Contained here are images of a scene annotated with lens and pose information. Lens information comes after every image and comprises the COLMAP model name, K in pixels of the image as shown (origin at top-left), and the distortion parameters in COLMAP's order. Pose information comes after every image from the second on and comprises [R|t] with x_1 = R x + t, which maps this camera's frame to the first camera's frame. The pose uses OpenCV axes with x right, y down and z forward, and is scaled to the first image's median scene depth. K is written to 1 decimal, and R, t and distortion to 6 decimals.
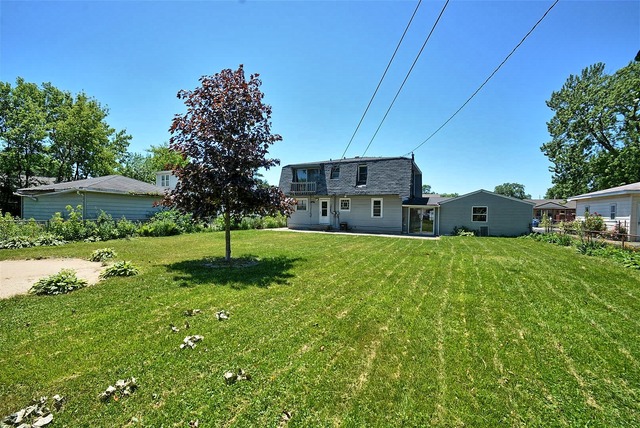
lens RADIAL K [[291.2, 0, 307.8], [0, 291.2, 217.0], [0, 0, 1]] dist [-0.000523, -0.014102]
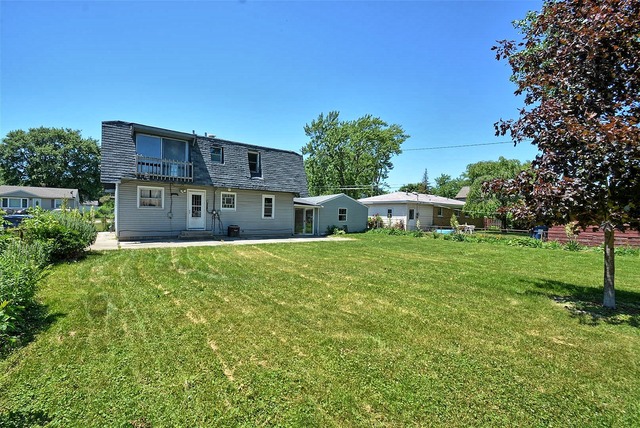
lens RADIAL K [[291.2, 0, 307.8], [0, 291.2, 217.0], [0, 0, 1]] dist [-0.000523, -0.014102]
pose [[0.454680, -0.005714, 0.890637, -0.443332], [0.005588, 0.999978, 0.003563, -0.004393], [-0.890637, 0.003356, 0.454702, 0.516620]]
